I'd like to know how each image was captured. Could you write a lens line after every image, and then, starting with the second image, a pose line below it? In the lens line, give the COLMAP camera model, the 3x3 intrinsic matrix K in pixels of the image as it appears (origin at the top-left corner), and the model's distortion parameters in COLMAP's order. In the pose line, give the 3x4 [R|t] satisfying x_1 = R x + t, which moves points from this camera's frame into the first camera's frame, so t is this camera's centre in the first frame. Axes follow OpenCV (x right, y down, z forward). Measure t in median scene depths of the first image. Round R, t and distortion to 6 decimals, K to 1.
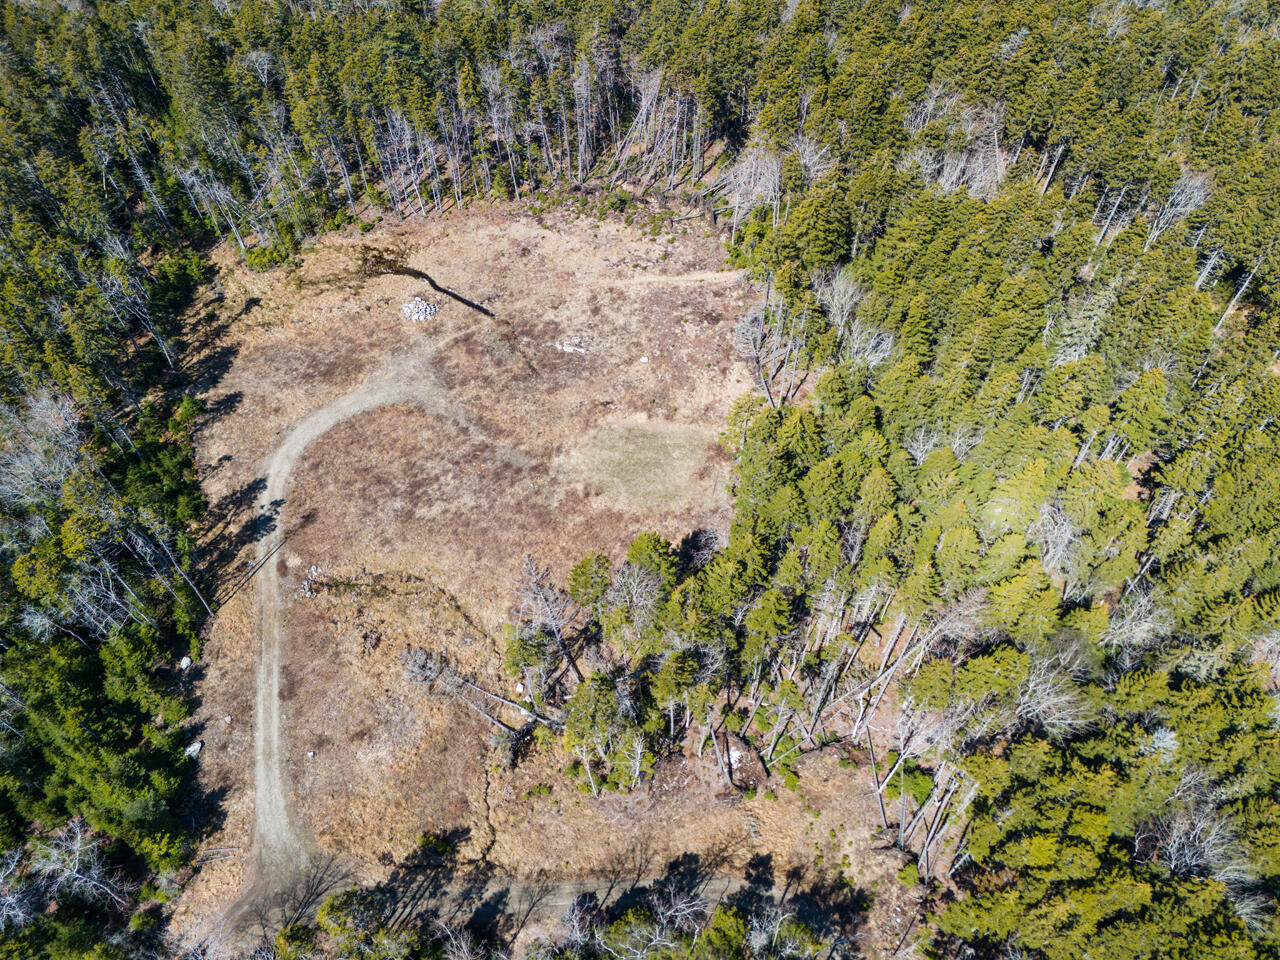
lens RADIAL K [[912.2, 0, 640.0], [0, 912.2, 480.0], [0, 0, 1]] dist [0.150925, -0.267564]
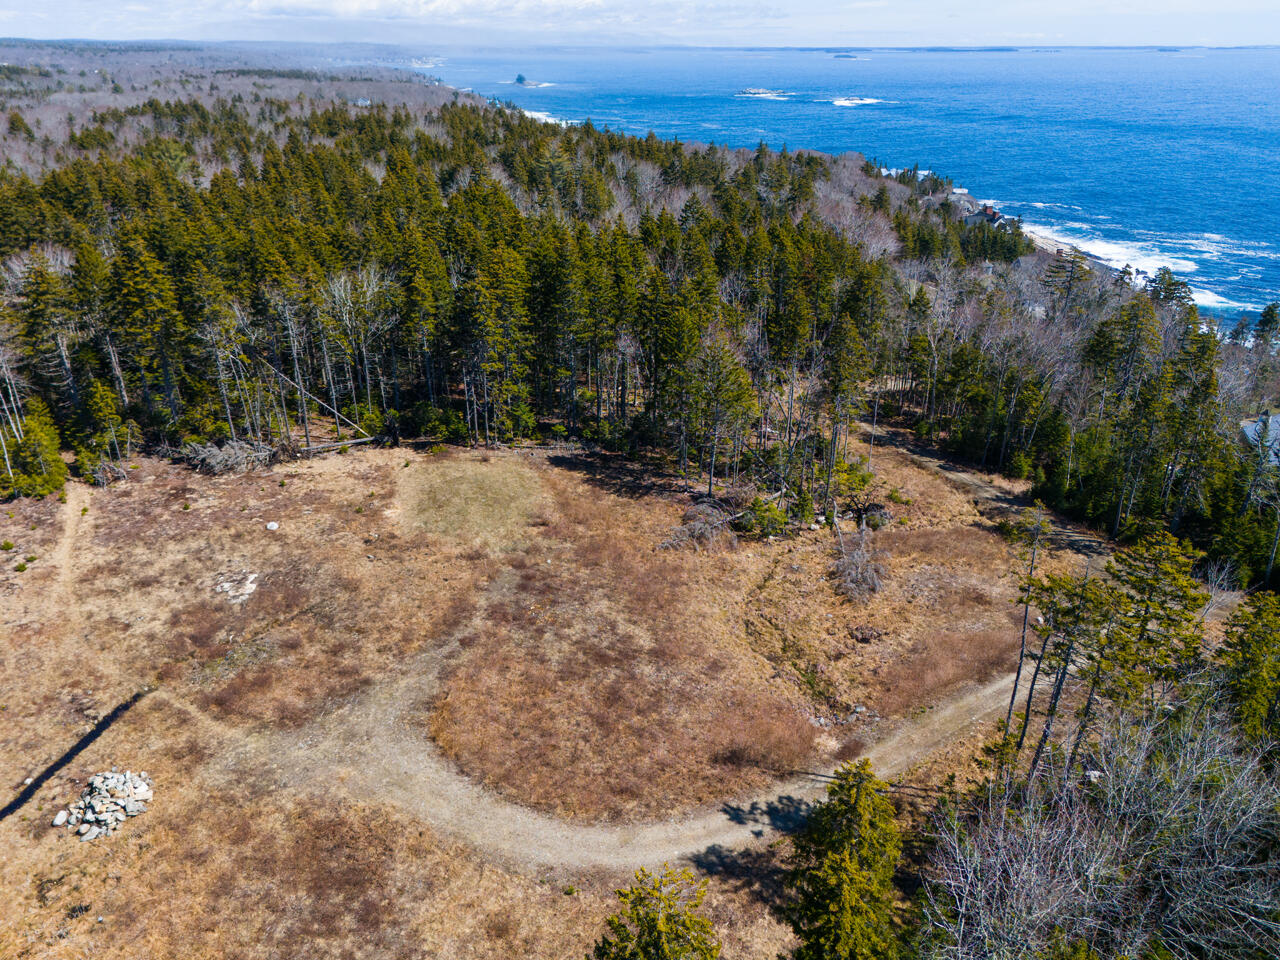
lens RADIAL K [[931.2, 0, 640.0], [0, 931.2, 480.0], [0, 0, 1]] dist [0.083324, -0.077901]
pose [[-0.352460, -0.399525, 0.846257, -0.662476], [0.754043, 0.414325, 0.509660, -0.301552], [-0.554248, 0.817749, 0.155226, 0.764495]]
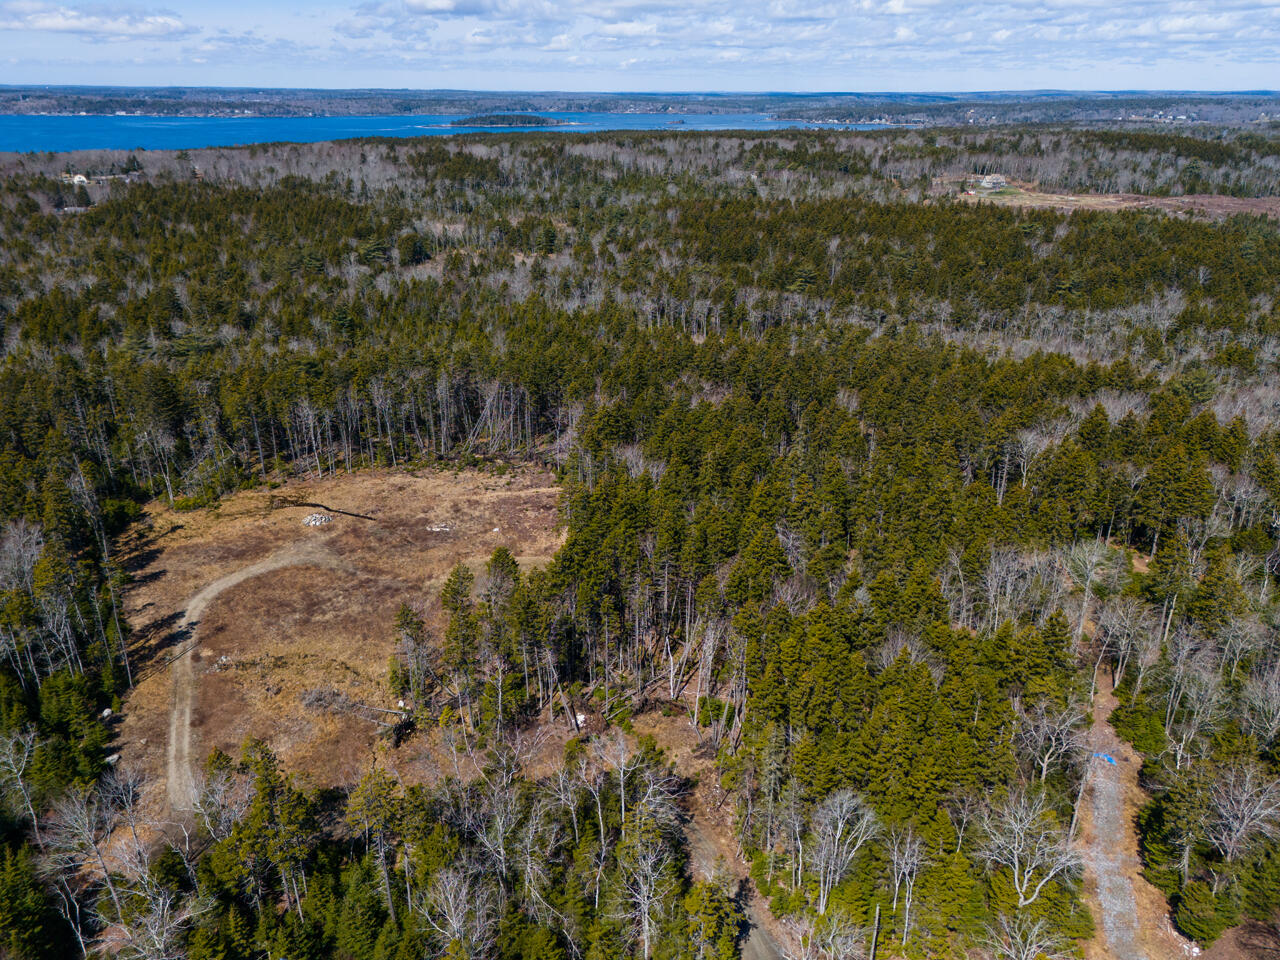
lens RADIAL K [[931.2, 0, 640.0], [0, 931.2, 480.0], [0, 0, 1]] dist [0.083324, -0.077901]
pose [[0.985741, -0.062267, 0.156326, 0.003503], [0.134697, 0.848804, -0.511262, 0.540987], [-0.100855, 0.525028, 0.845088, -0.191869]]
